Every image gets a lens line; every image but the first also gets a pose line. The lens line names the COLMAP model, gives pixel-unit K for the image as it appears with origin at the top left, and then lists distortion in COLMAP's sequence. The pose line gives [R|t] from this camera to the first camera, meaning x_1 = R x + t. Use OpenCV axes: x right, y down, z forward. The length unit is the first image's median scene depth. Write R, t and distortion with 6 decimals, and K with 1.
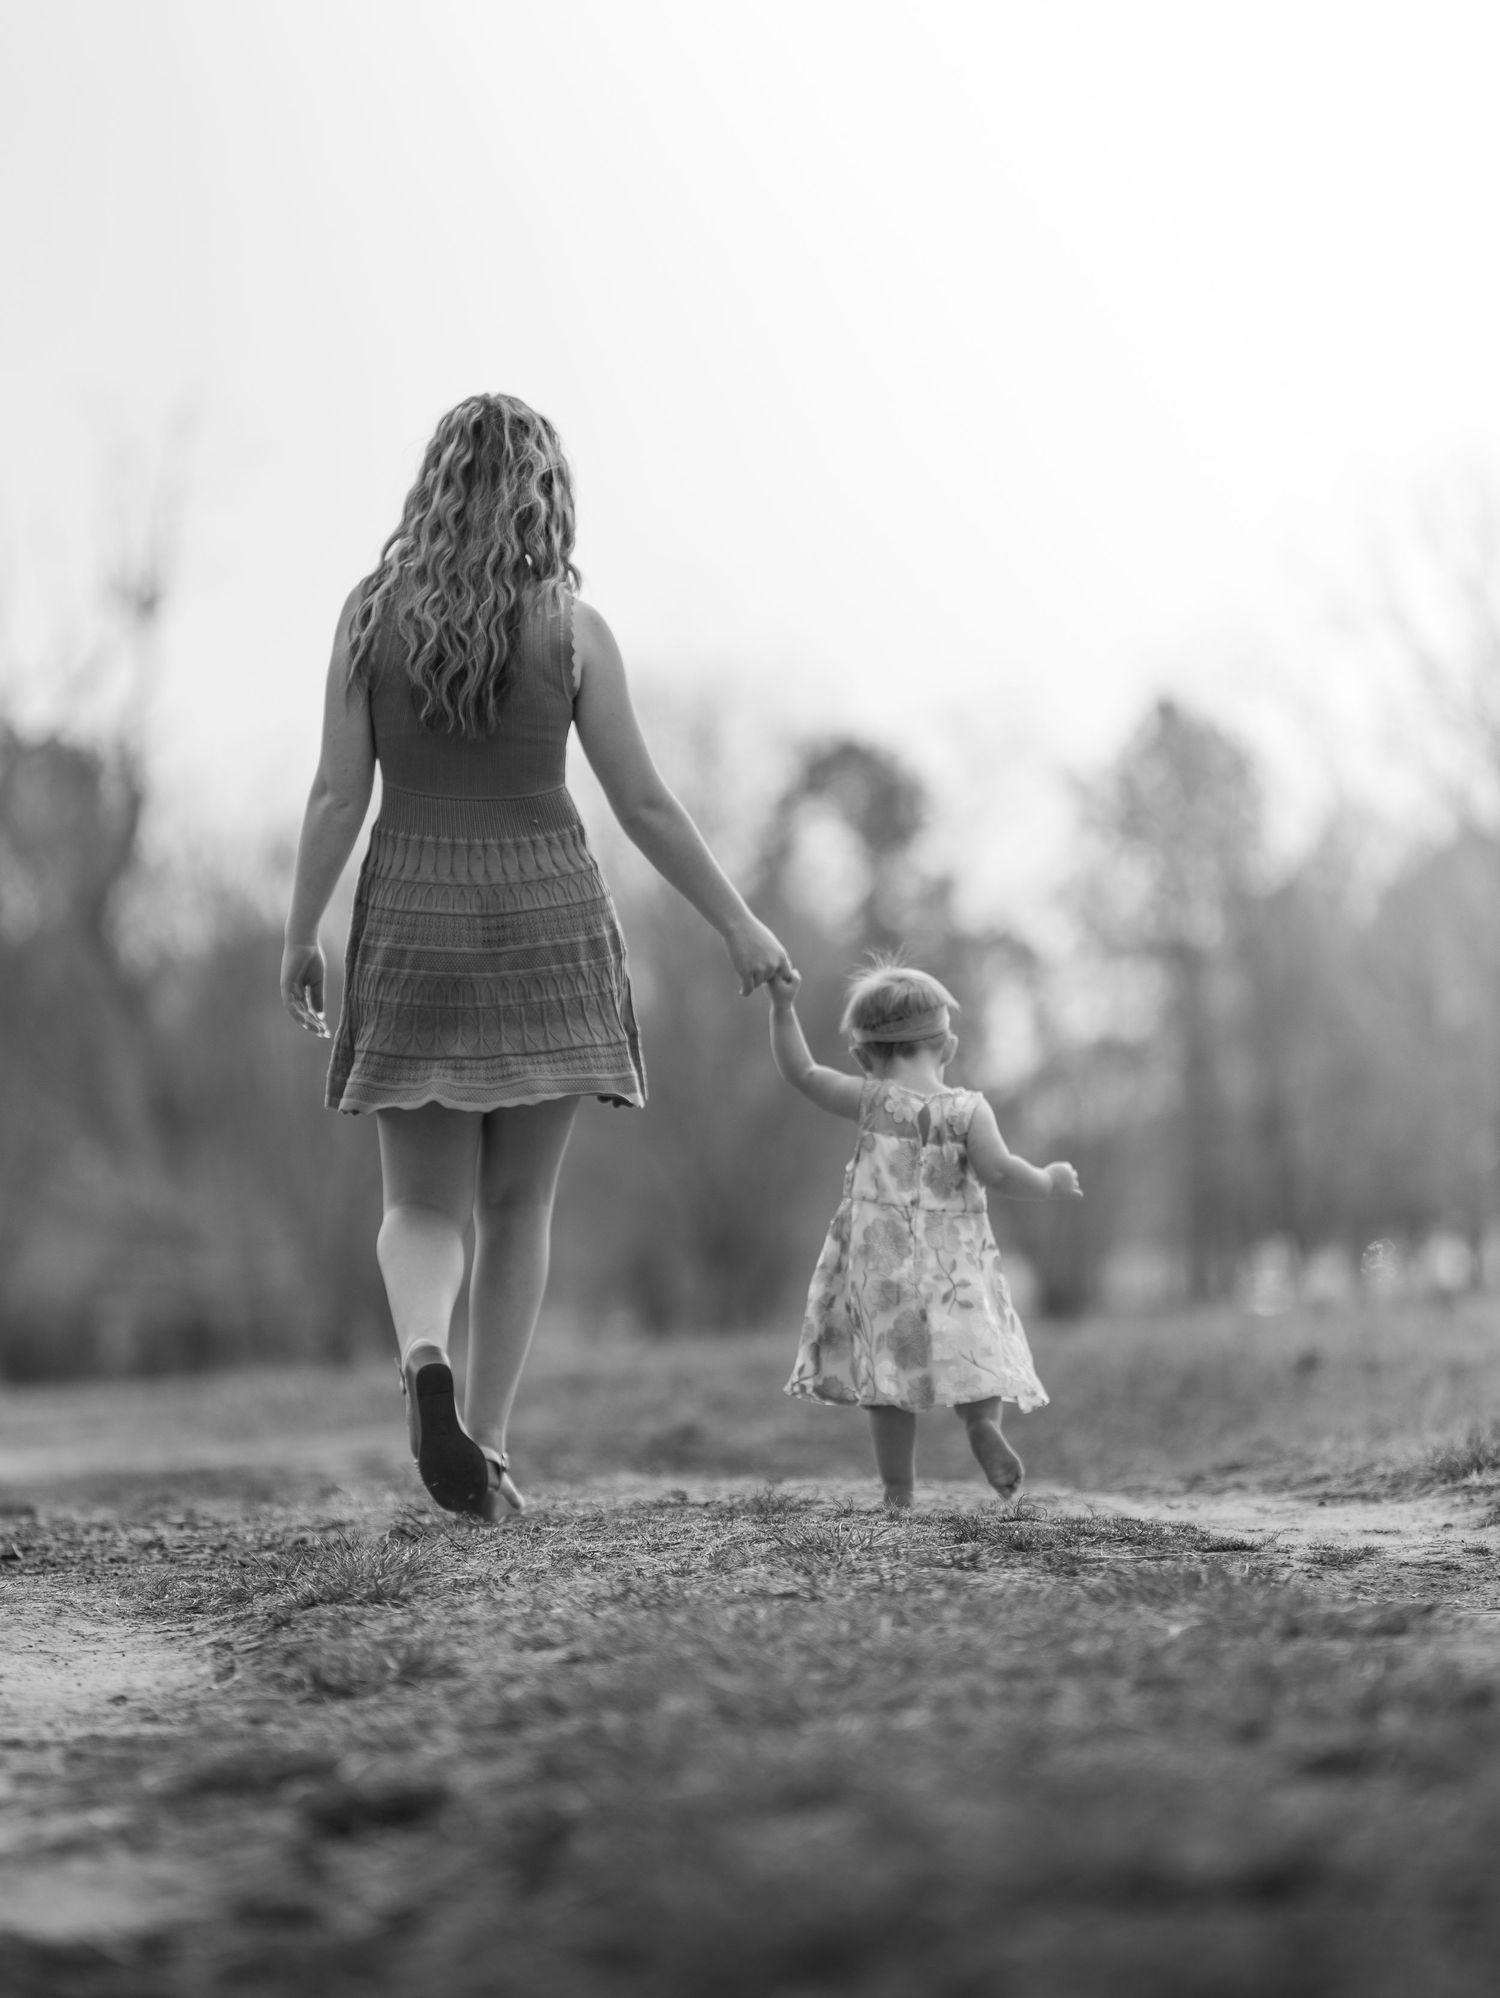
lens RADIAL K [[13005.0, 0, 750.0], [0, 13005.0, 999.0], [0, 0, 1]] dist [-0.408930, -7.080230]
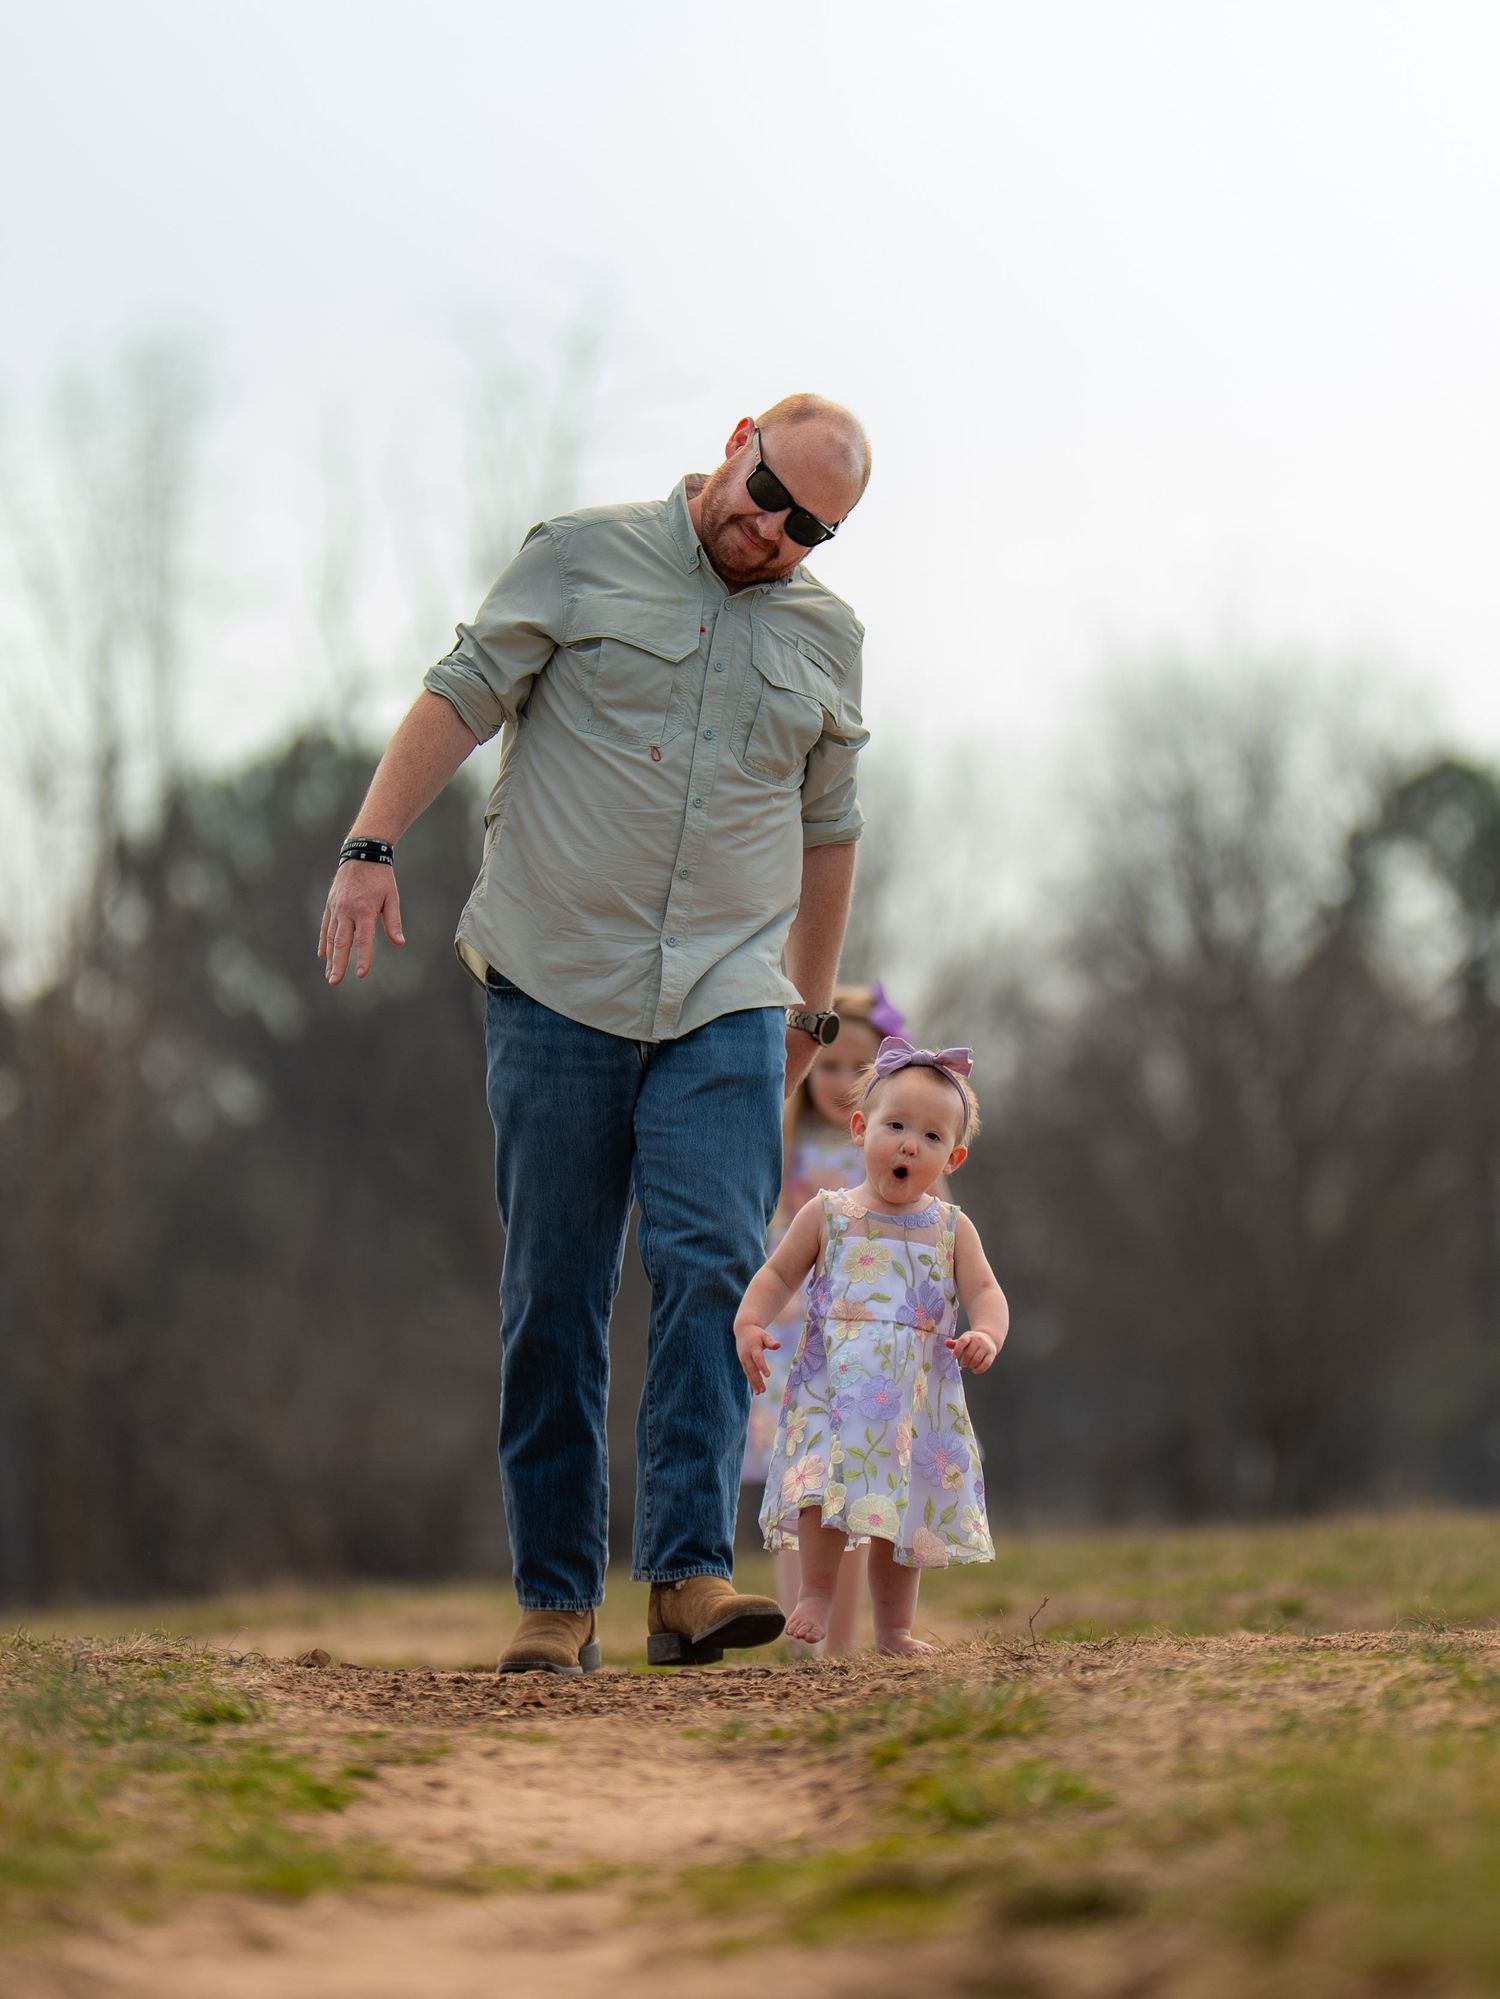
lens RADIAL K [[13011.5, 0, 750.0], [0, 13011.5, 999.5], [0, 0, 1]] dist [-0.408930, -7.080230]
pose [[0.997926, 0.006501, -0.064046, 0.009980], [-0.006327, 0.999976, 0.002910, -0.004966], [0.064063, -0.002498, 0.997943, 0.145765]]
